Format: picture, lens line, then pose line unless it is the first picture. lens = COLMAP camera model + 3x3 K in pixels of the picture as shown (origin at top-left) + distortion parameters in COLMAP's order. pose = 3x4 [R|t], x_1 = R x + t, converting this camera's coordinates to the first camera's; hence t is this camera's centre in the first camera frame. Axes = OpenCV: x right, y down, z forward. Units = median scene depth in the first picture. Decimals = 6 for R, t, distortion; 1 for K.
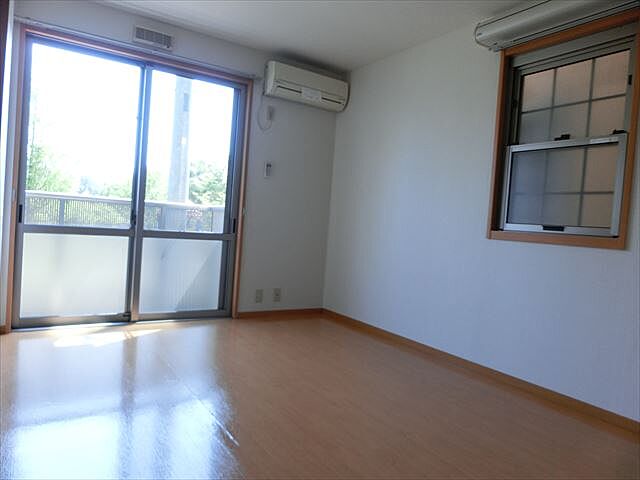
lens RADIAL K [[450.3, 0, 317.4], [0, 450.3, 237.1], [0, 0, 1]] dist [-0.033469, -0.004784]
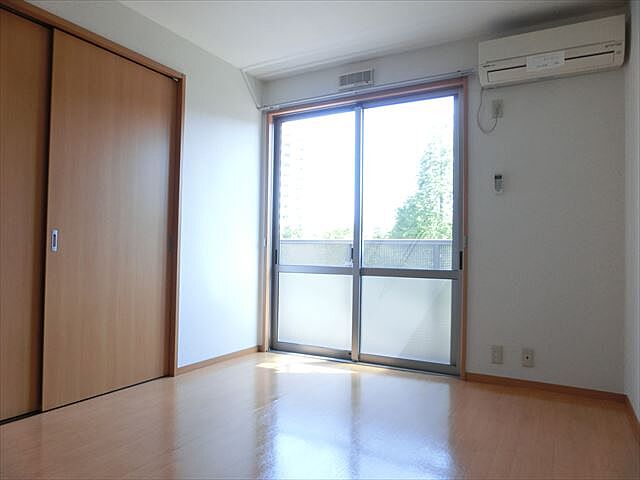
lens RADIAL K [[450.3, 0, 318.4], [0, 450.3, 241.5], [0, 0, 1]] dist [-0.033469, -0.004784]
pose [[0.445832, -0.082968, -0.891263, 0.415622], [-0.010540, 0.995139, -0.097911, 0.021945], [0.895054, 0.053046, 0.442791, 0.421001]]
